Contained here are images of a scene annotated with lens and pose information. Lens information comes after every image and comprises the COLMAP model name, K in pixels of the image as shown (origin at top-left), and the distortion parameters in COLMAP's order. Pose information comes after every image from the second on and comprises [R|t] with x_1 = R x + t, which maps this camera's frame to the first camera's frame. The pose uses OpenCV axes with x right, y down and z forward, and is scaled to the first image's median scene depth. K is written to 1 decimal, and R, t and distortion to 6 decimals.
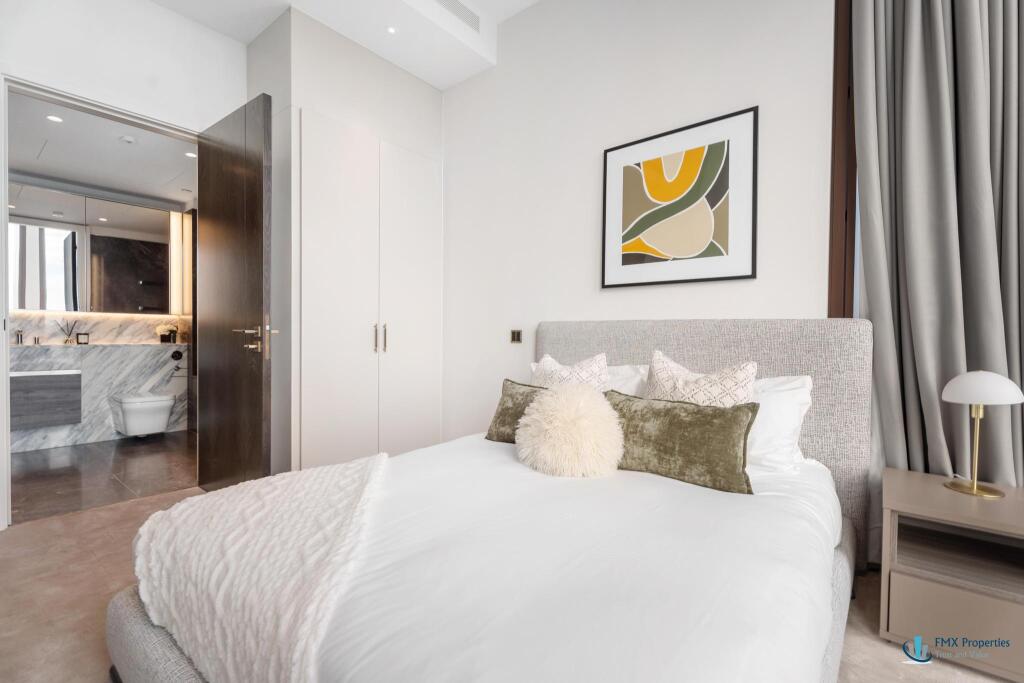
lens RADIAL K [[461.9, 0, 512.0], [0, 461.9, 341.5], [0, 0, 1]] dist [-0.001201, -0.000634]
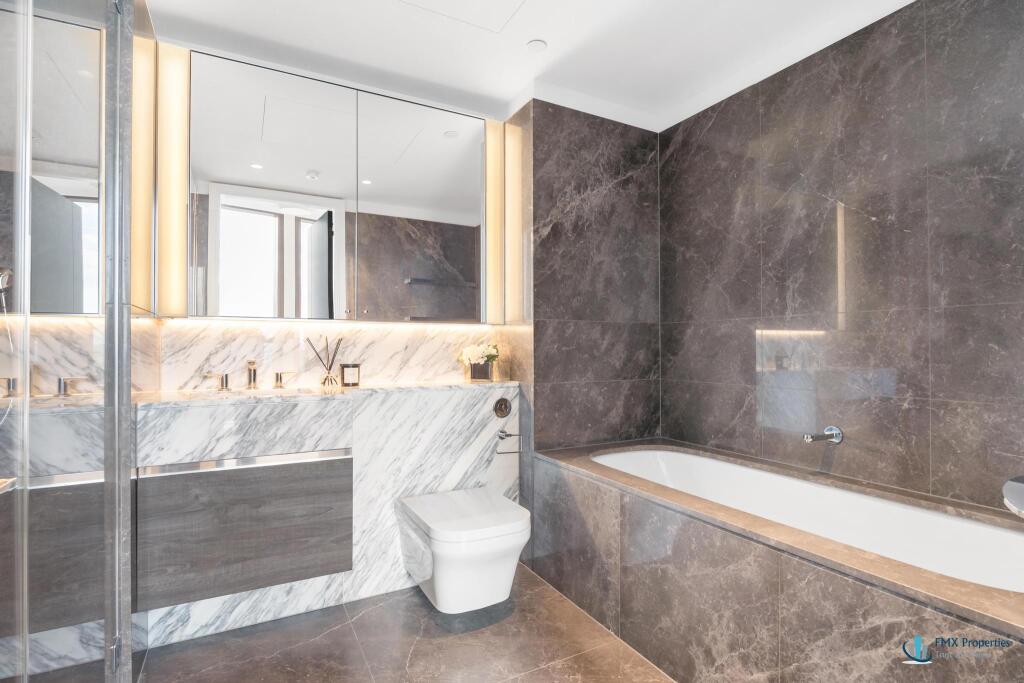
lens RADIAL K [[499.4, 0, 512.0], [0, 499.4, 341.5], [0, 0, 1]] dist [-0.000484, 0.000055]
pose [[0.922839, -0.015985, -0.384853, -0.540190], [0.005292, 0.999570, -0.028828, -0.024725], [0.385149, 0.024567, 0.922528, 0.546954]]
